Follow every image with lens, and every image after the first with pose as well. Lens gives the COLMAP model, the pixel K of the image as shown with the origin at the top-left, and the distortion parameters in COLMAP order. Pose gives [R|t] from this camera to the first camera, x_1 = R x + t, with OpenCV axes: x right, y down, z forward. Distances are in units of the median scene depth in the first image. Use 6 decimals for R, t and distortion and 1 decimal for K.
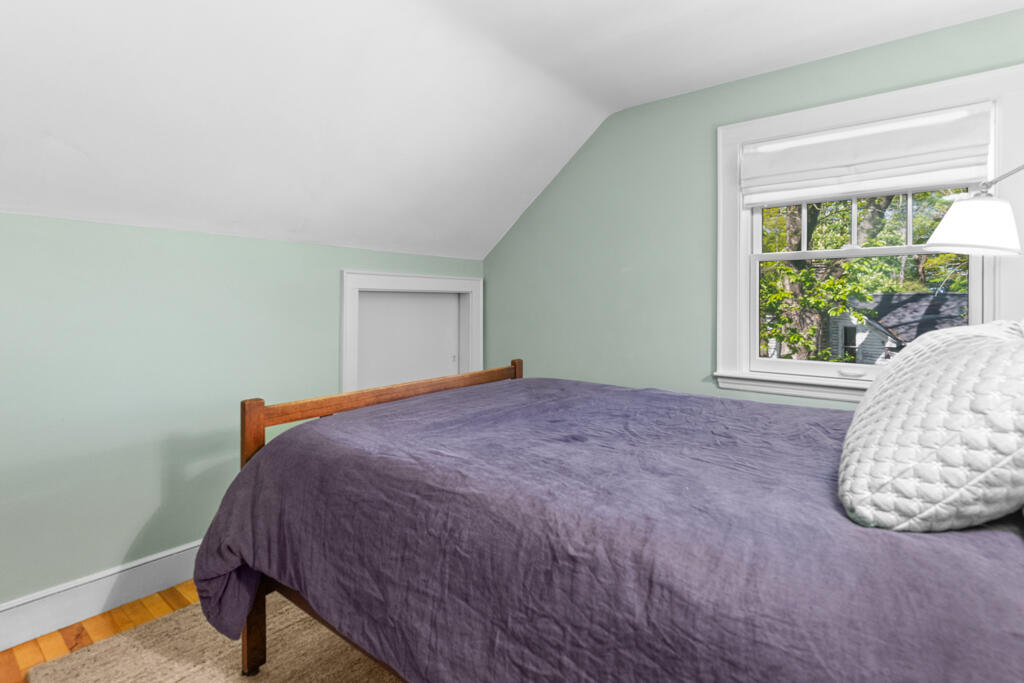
lens RADIAL K [[501.4, 0, 512.5], [0, 501.4, 299.5], [0, 0, 1]] dist [-0.000015, -0.000171]
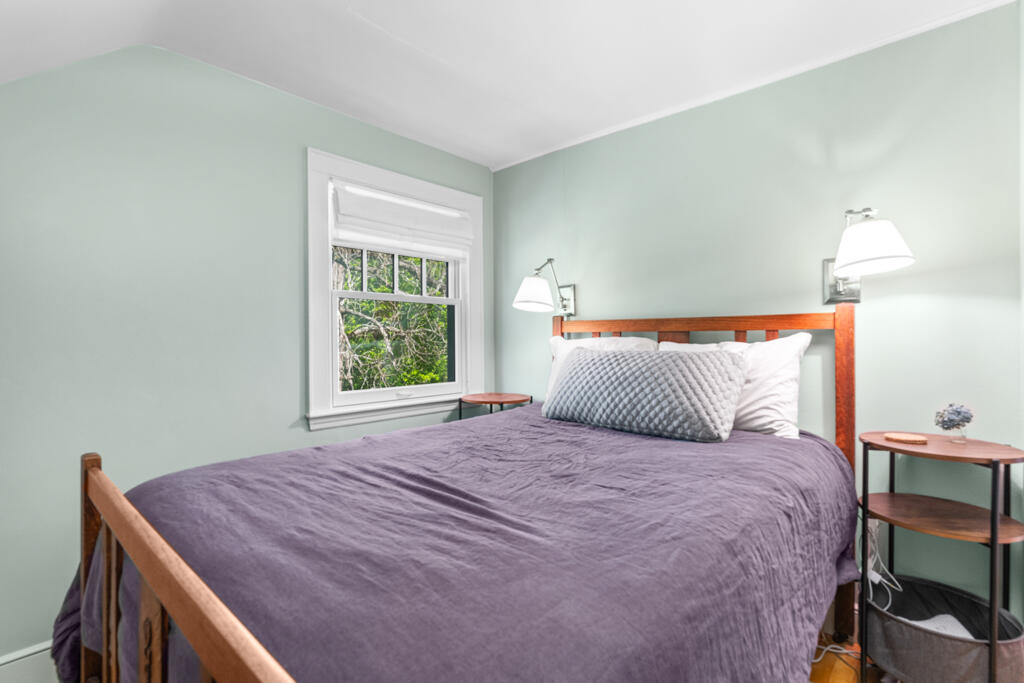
lens RADIAL K [[486.2, 0, 512.0], [0, 486.2, 341.5], [0, 0, 1]] dist [0.000655, -0.000521]
pose [[0.069830, -0.014856, 0.997448, -0.482226], [-0.002943, 0.999882, 0.015098, -0.003644], [-0.997555, -0.003990, 0.069778, 0.600748]]
